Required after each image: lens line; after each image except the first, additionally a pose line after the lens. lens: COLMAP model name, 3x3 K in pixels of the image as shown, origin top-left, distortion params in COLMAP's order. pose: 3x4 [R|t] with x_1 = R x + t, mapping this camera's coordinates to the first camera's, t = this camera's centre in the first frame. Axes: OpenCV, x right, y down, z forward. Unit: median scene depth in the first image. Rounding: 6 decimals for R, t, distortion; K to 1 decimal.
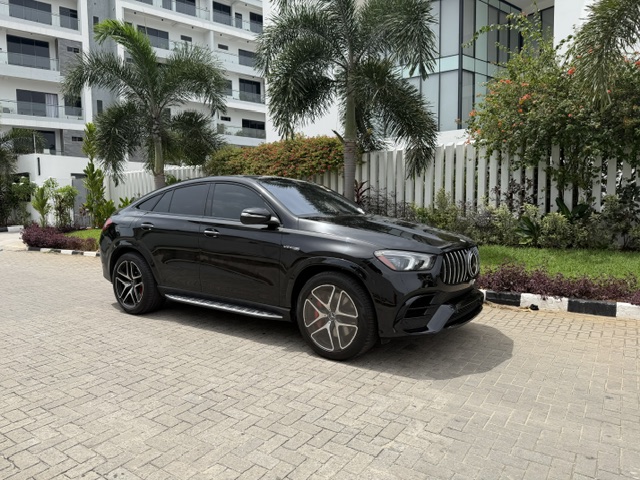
lens RADIAL K [[452.9, 0, 320.0], [0, 452.9, 240.0], [0, 0, 1]] dist [0.001449, -0.029934]
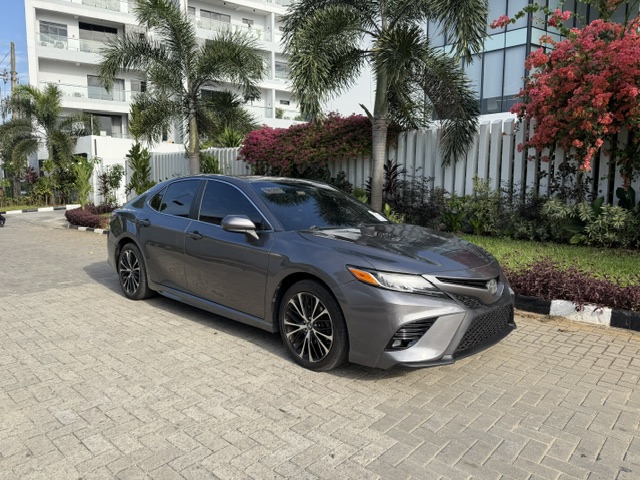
lens RADIAL K [[452.9, 0, 320.0], [0, 452.9, 240.0], [0, 0, 1]] dist [0.001449, -0.029934]
pose [[0.989839, 0.034763, -0.137876, 0.071019], [-0.030758, 0.999044, 0.031071, -0.000275], [0.138824, -0.026514, 0.989962, 0.074417]]
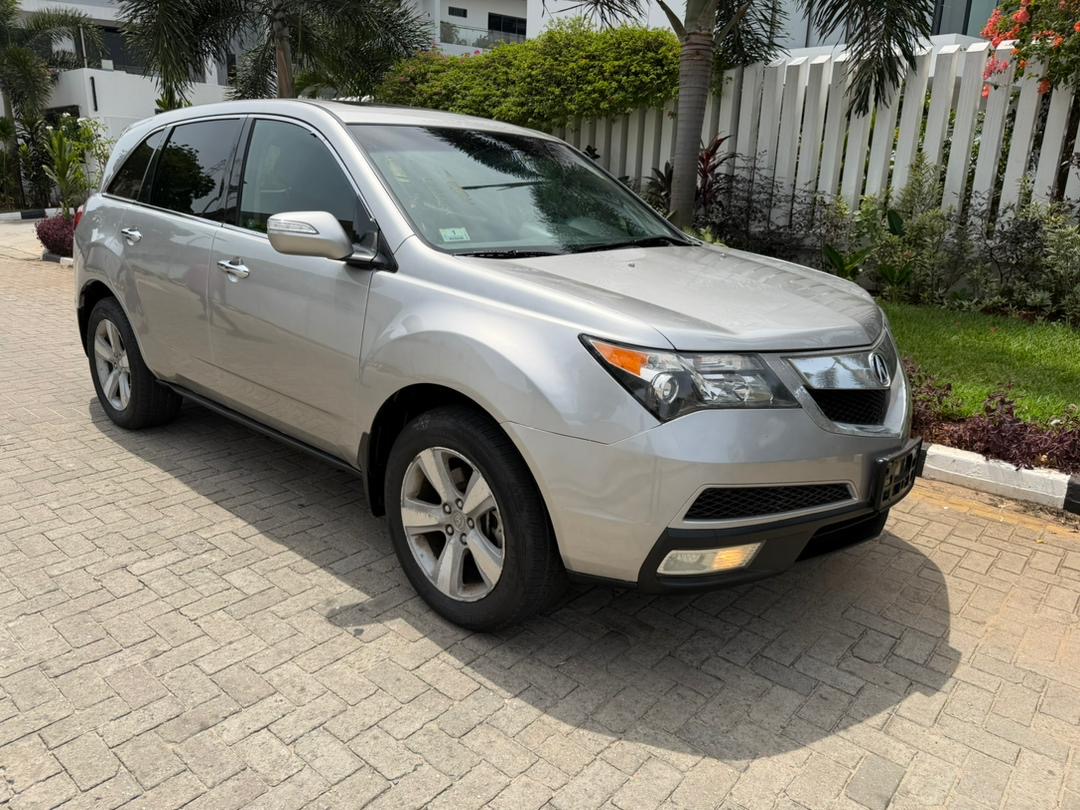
lens RADIAL K [[781.1, 0, 518.3], [0, 781.1, 405.3], [0, 0, 1]] dist [-0.006574, -0.006733]
pose [[0.989971, 0.072317, -0.121354, 0.013603], [-0.047277, 0.979105, 0.197785, -0.019353], [0.133122, -0.190065, 0.972704, 0.209167]]
